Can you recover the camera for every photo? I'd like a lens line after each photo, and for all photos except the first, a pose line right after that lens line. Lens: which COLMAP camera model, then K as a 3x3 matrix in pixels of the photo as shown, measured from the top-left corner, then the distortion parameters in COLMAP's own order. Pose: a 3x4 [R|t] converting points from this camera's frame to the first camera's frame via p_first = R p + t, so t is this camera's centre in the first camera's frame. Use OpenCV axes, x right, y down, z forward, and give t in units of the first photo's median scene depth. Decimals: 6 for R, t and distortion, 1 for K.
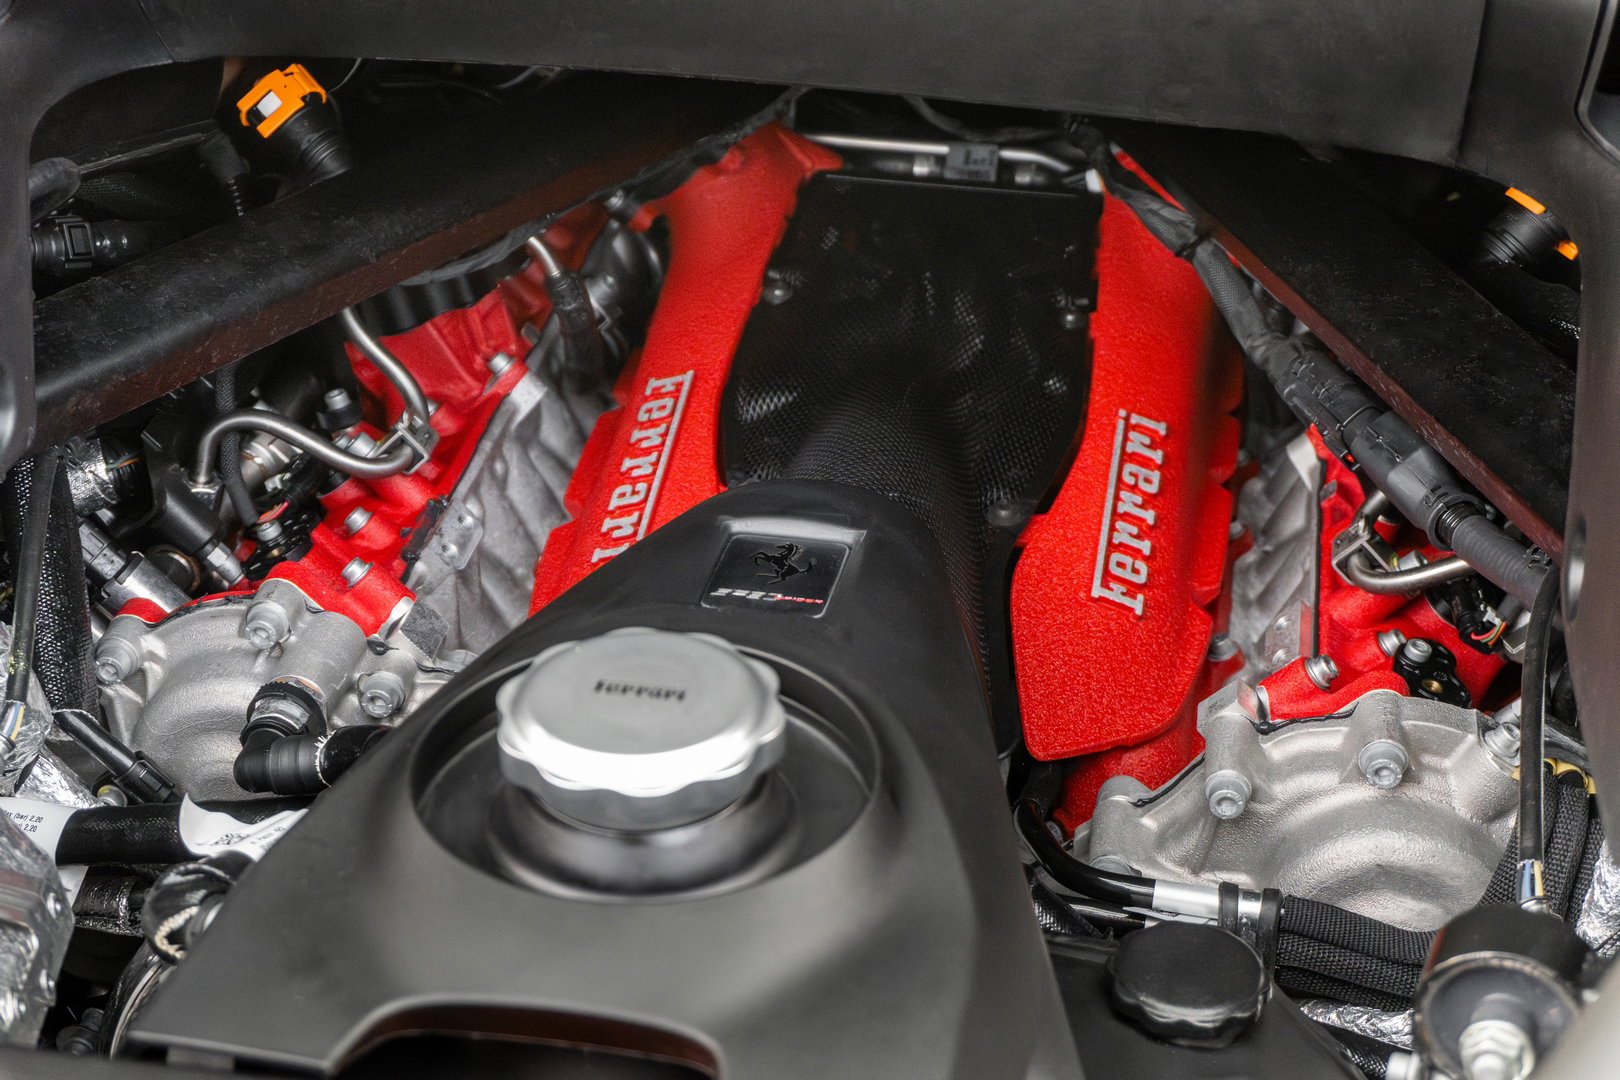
lens RADIAL K [[2737.7, 0, 810.0], [0, 2737.7, 540.0], [0, 0, 1]] dist [0.042723, 0.135957]
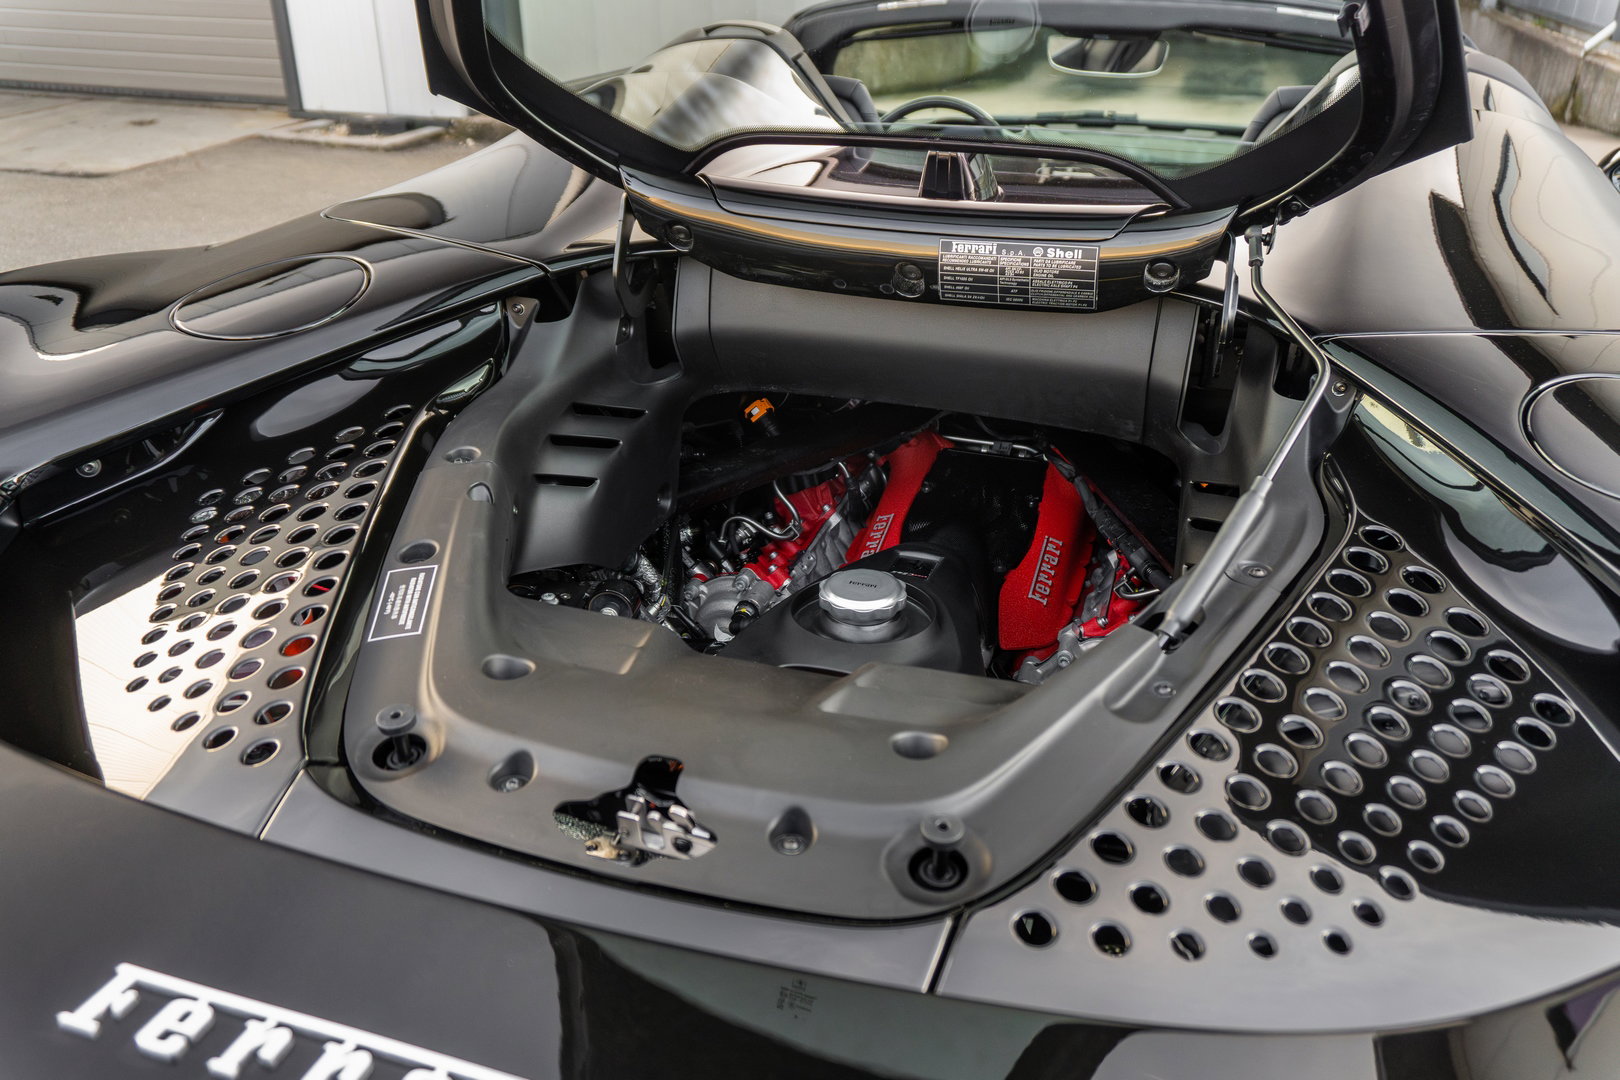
lens RADIAL K [[1232.9, 0, 810.0], [0, 1232.9, 540.0], [0, 0, 1]] dist [-0.000097, 0.000017]
pose [[0.990239, 0.063438, -0.124108, 0.033191], [-0.073007, 0.994573, -0.074128, 0.070569], [0.118732, 0.082465, 0.989496, -0.281883]]
